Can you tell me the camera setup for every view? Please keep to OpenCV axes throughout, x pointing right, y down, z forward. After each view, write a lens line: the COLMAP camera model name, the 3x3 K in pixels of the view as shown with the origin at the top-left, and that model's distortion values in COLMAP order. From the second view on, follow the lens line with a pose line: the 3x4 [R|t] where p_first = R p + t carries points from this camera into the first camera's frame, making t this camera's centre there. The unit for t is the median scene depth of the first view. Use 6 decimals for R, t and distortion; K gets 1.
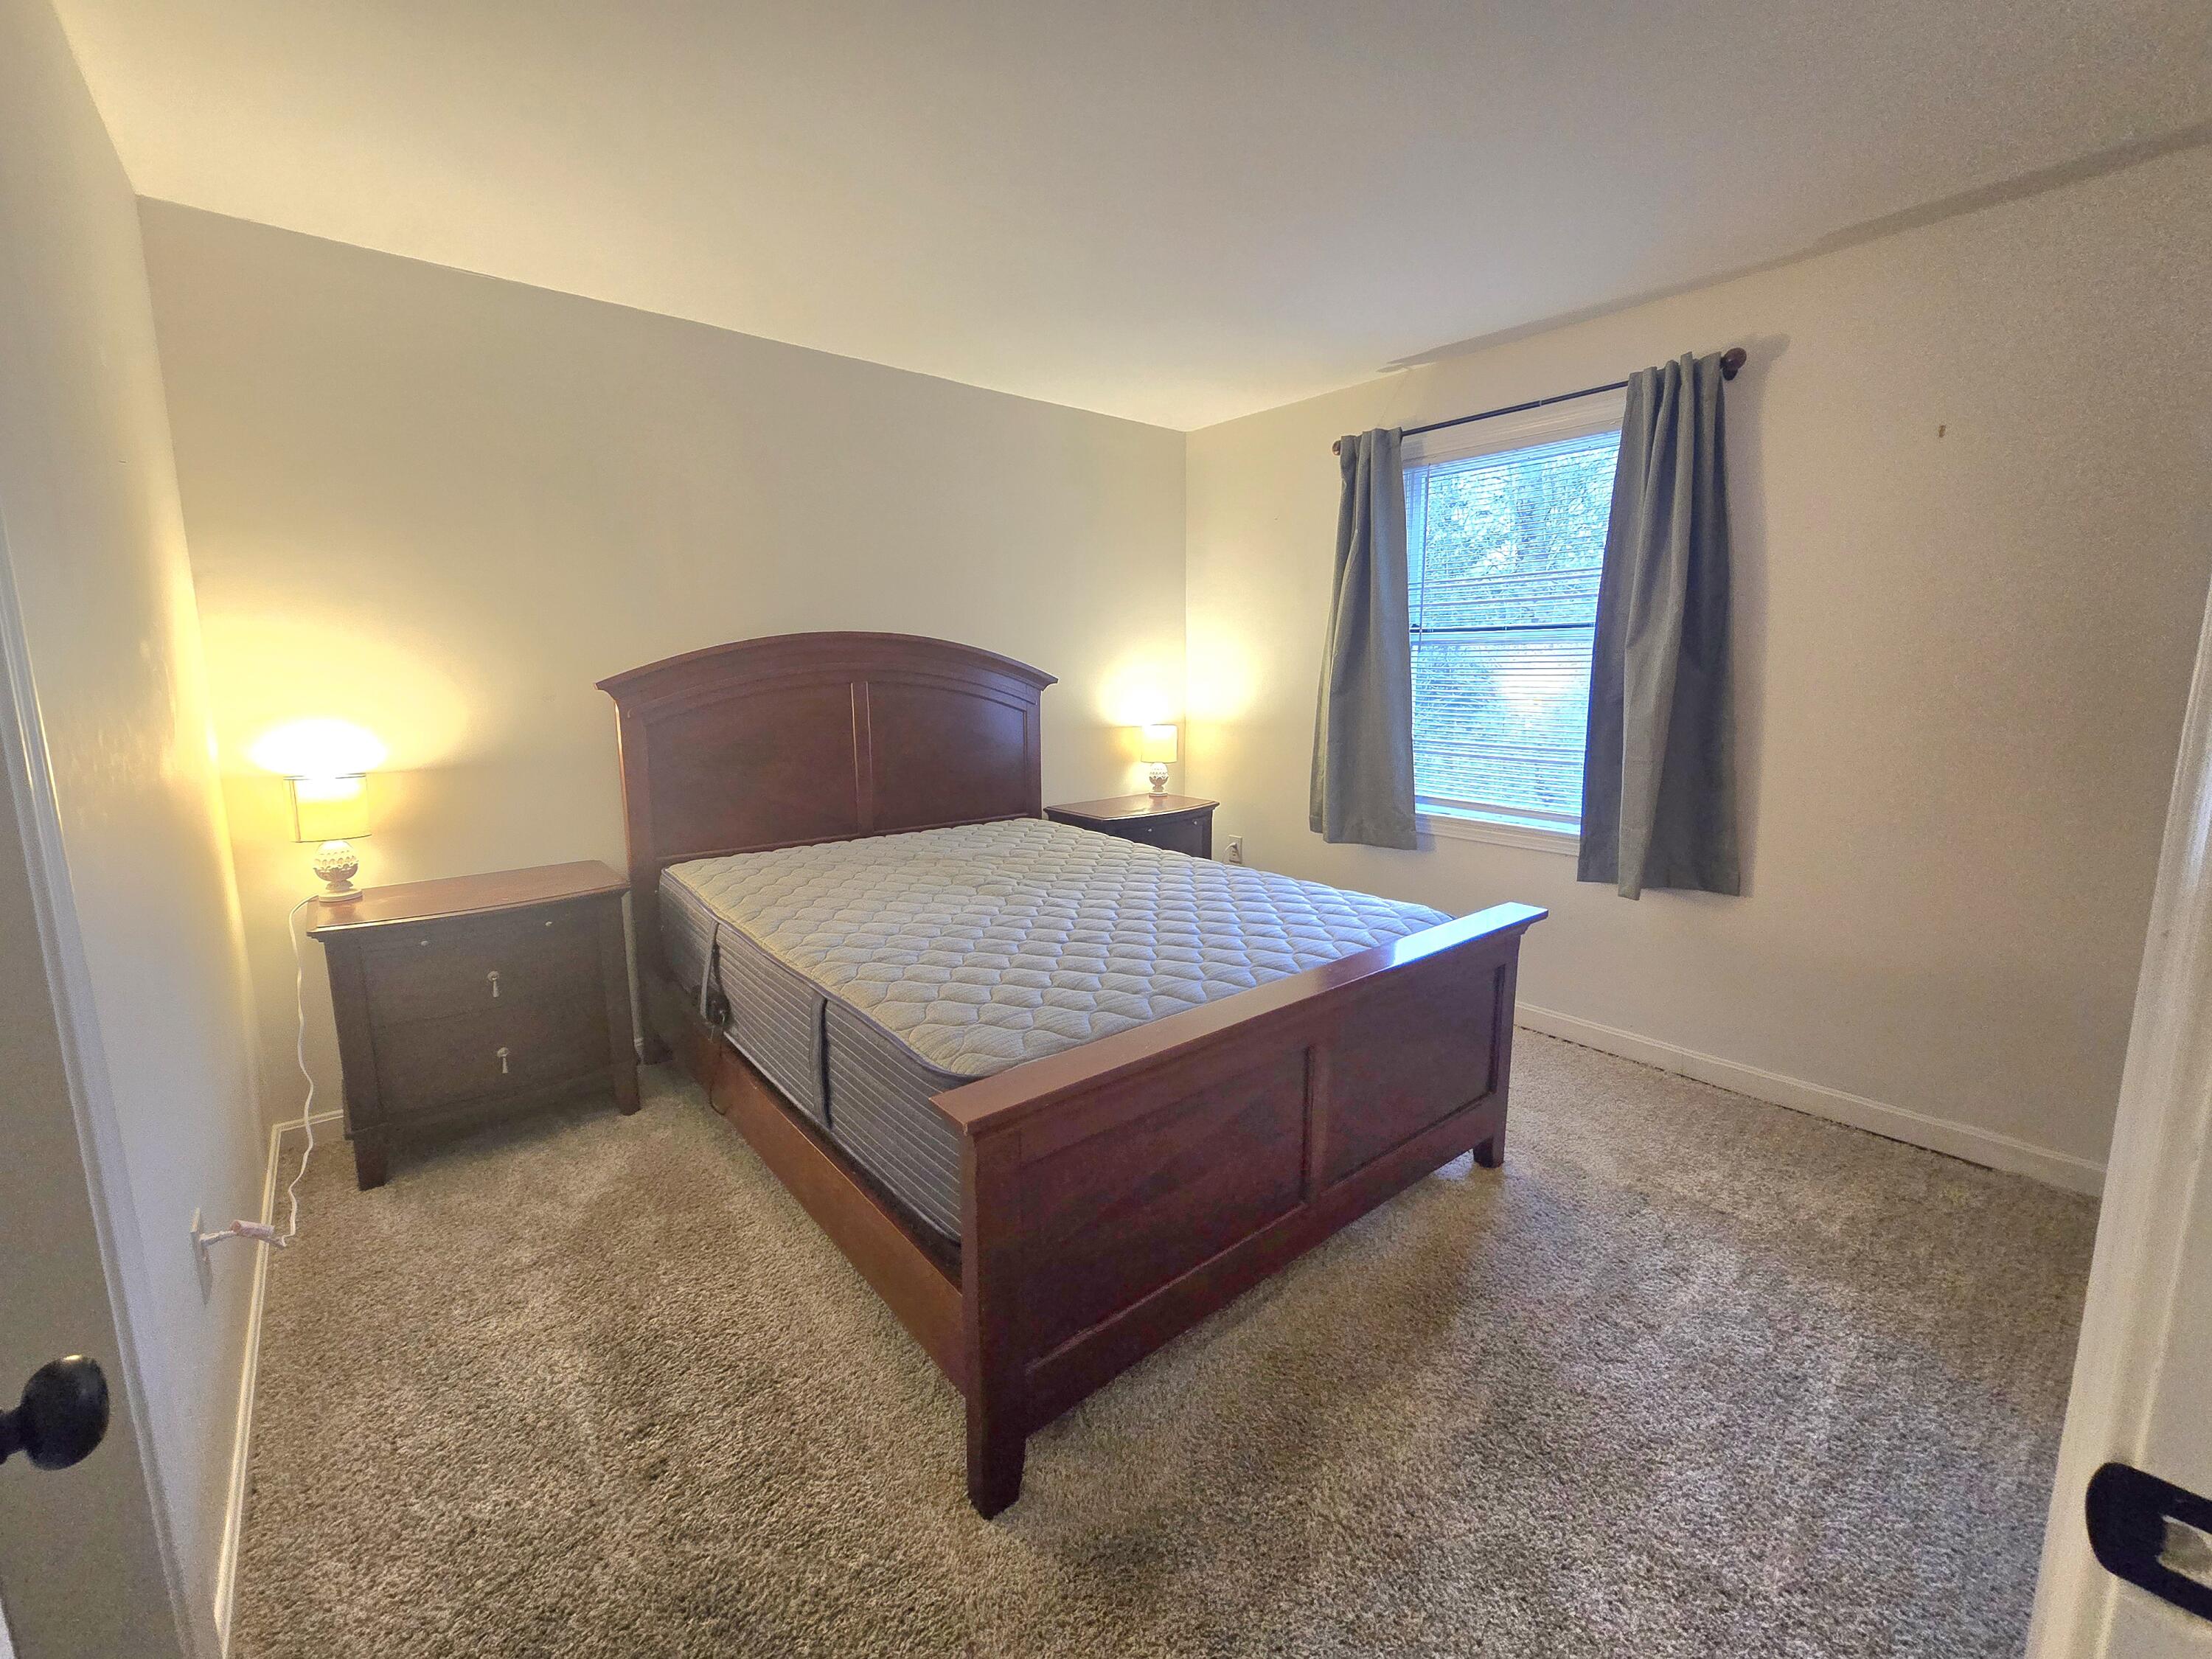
lens RADIAL K [[907.0, 0, 1102.1], [0, 907.0, 821.5], [0, 0, 1]] dist [-0.004358, 0.000054]
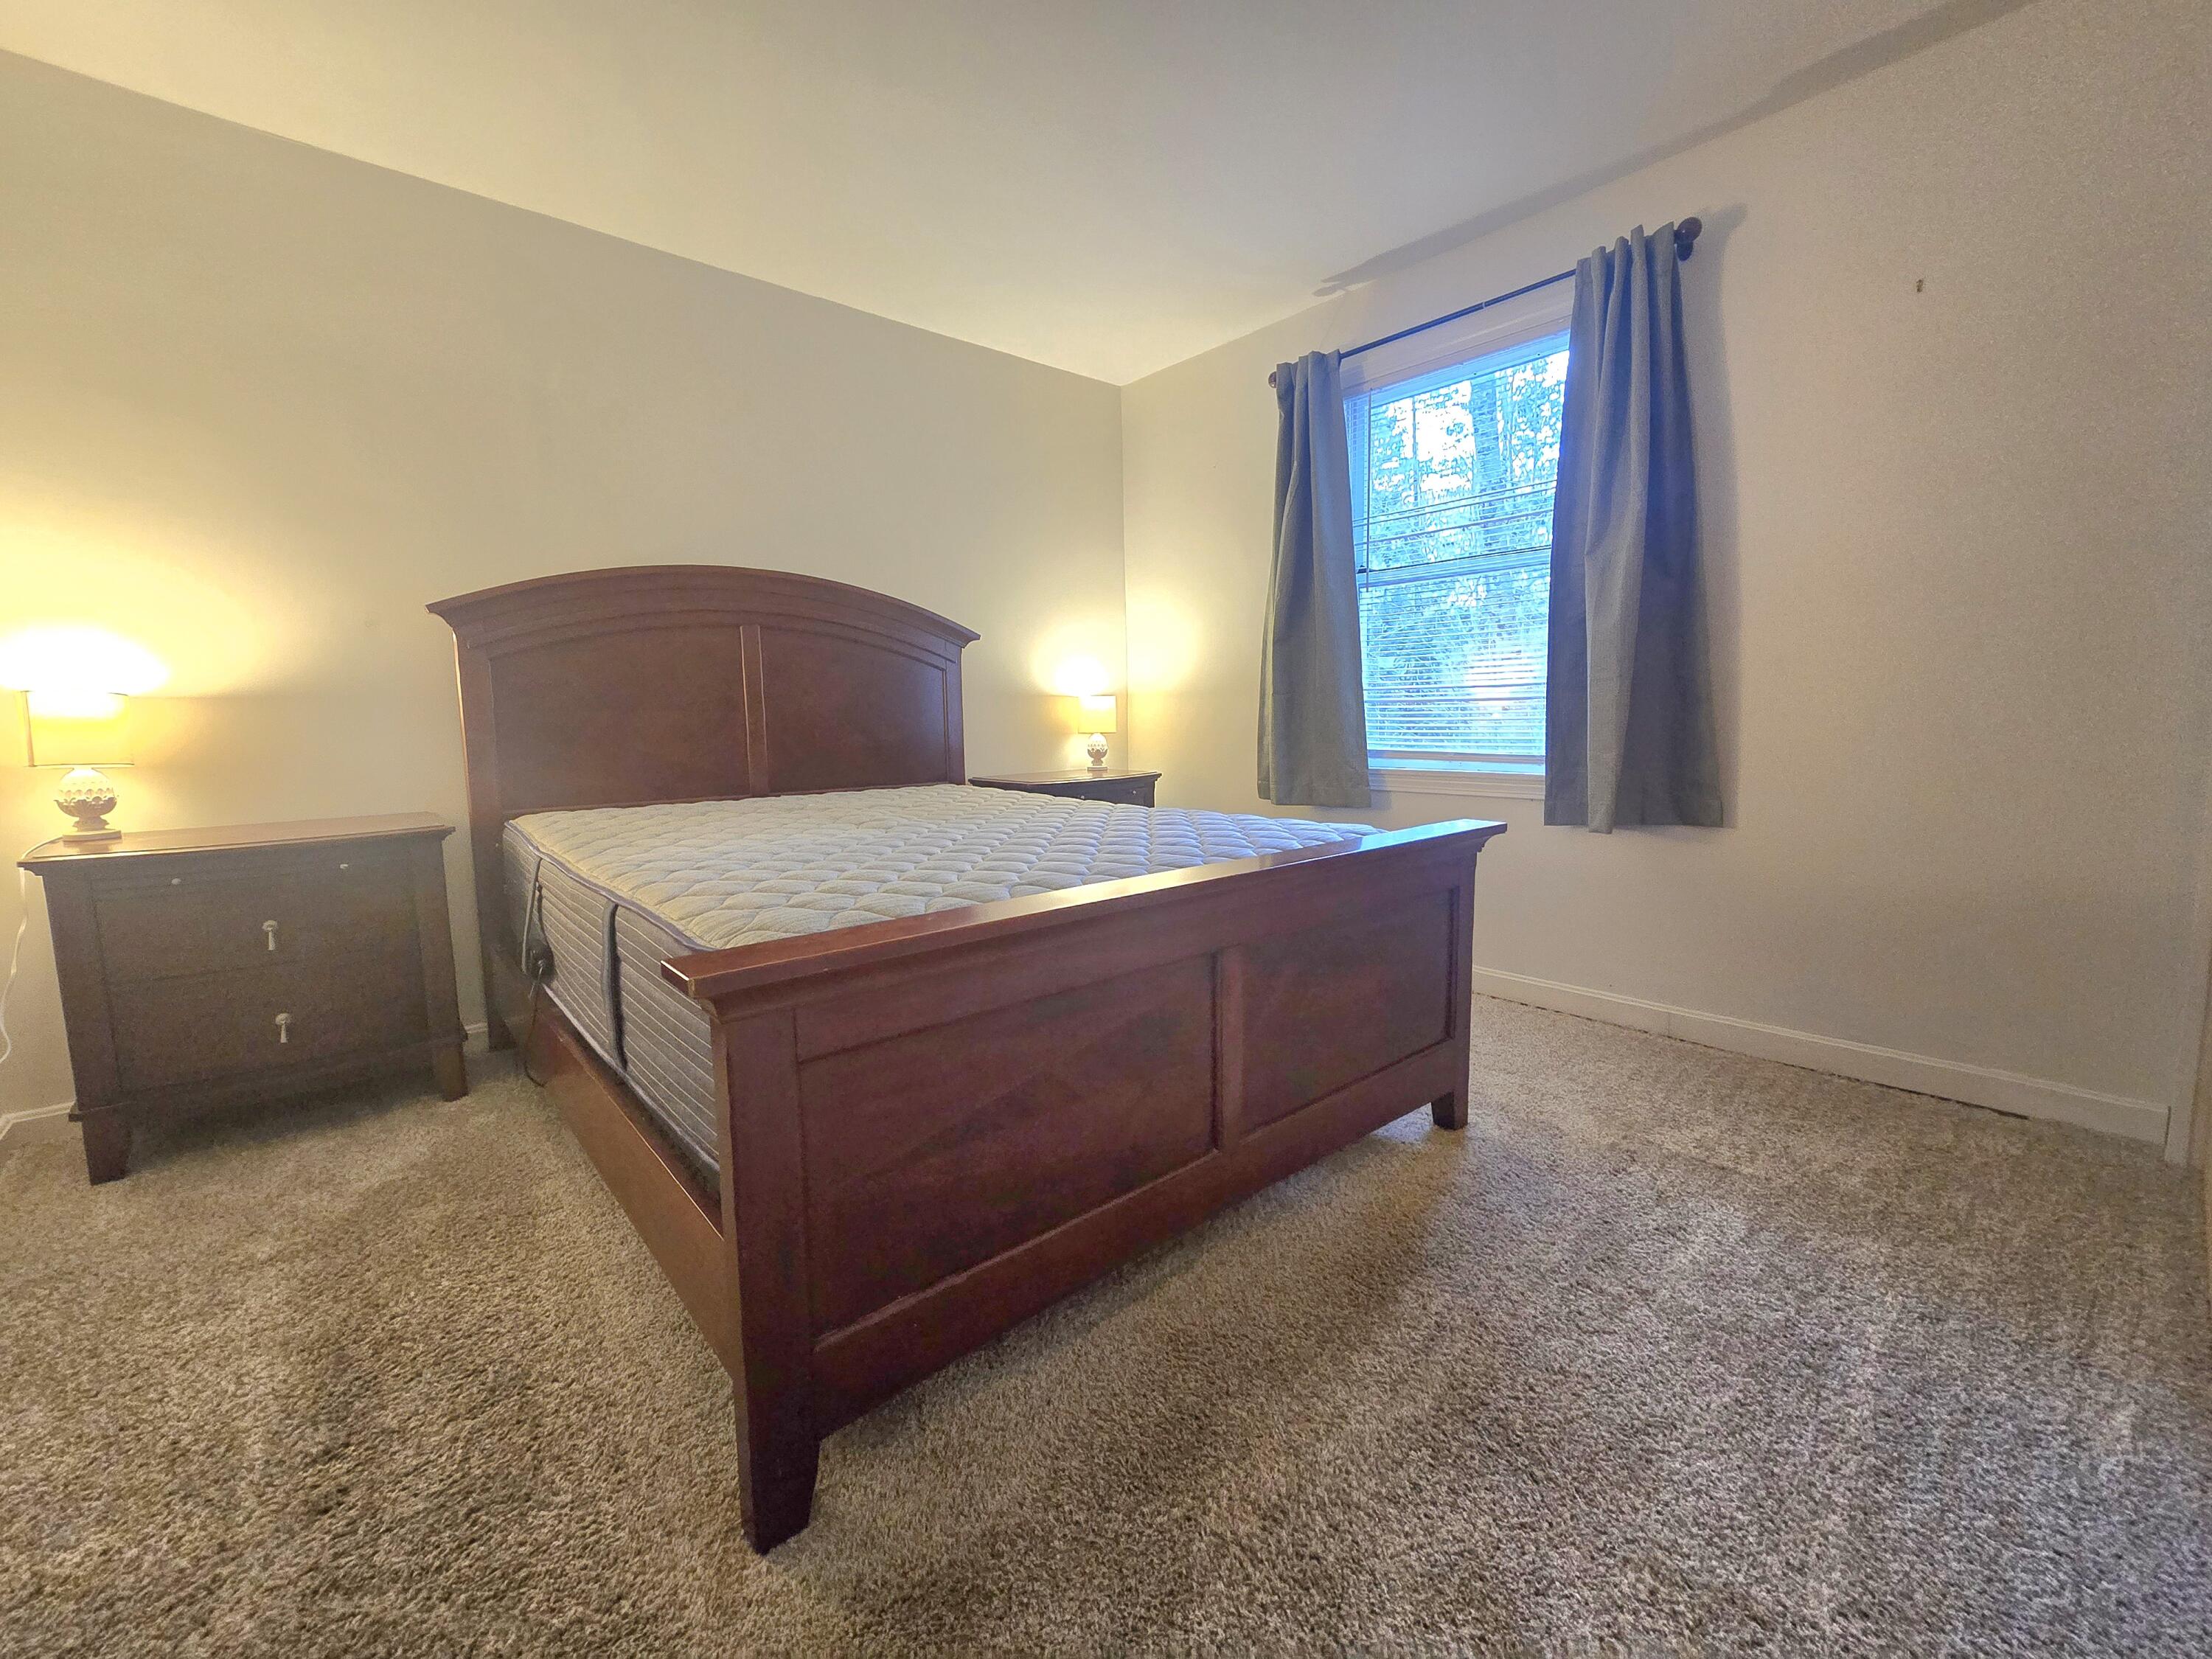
lens RADIAL K [[907.0, 0, 1104.6], [0, 907.0, 828.7], [0, 0, 1]] dist [-0.004358, 0.000054]
pose [[0.999648, -0.015756, 0.021330, 0.100678], [0.016734, 0.998778, -0.046513, 0.153268], [-0.020571, 0.046853, 0.998690, 0.161232]]
